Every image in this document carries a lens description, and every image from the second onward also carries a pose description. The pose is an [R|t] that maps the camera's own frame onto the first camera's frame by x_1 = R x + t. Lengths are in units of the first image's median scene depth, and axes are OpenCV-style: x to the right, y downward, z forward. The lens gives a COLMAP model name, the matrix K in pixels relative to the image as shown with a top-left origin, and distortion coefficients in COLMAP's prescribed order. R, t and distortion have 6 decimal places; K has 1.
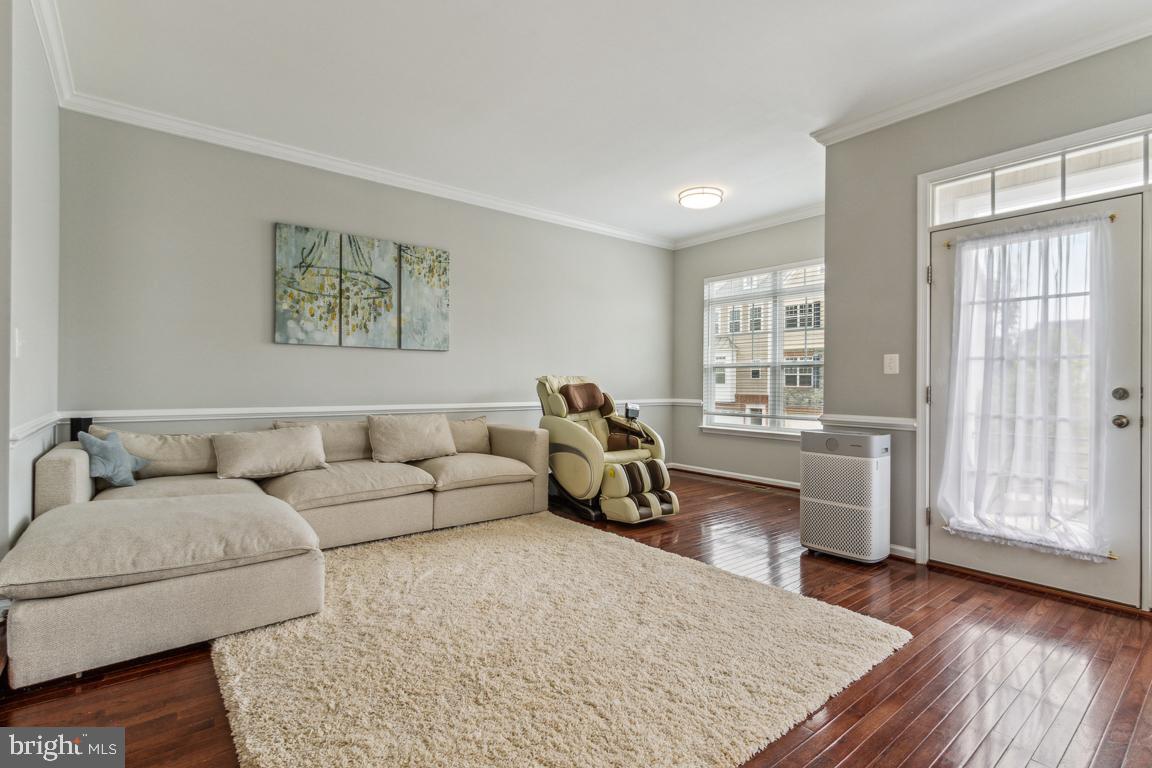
lens RADIAL K [[536.4, 0, 578.9], [0, 536.4, 380.7], [0, 0, 1]] dist [0.000900, -0.000290]
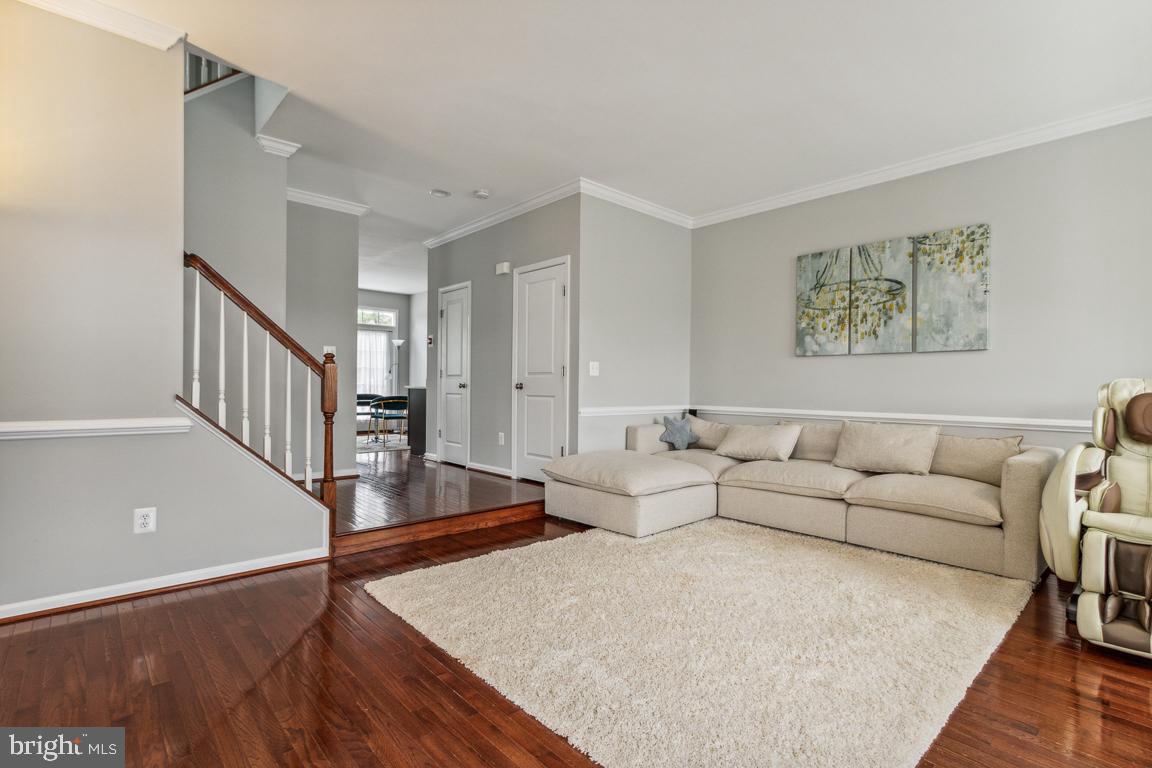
lens RADIAL K [[536.4, 0, 584.0], [0, 536.4, 384.0], [0, 0, 1]] dist [0.000900, -0.000290]
pose [[0.085278, -0.009543, -0.996312, 0.554637], [-0.003445, 0.999945, -0.009873, 0.005728], [0.996351, 0.004275, 0.085240, 0.388929]]
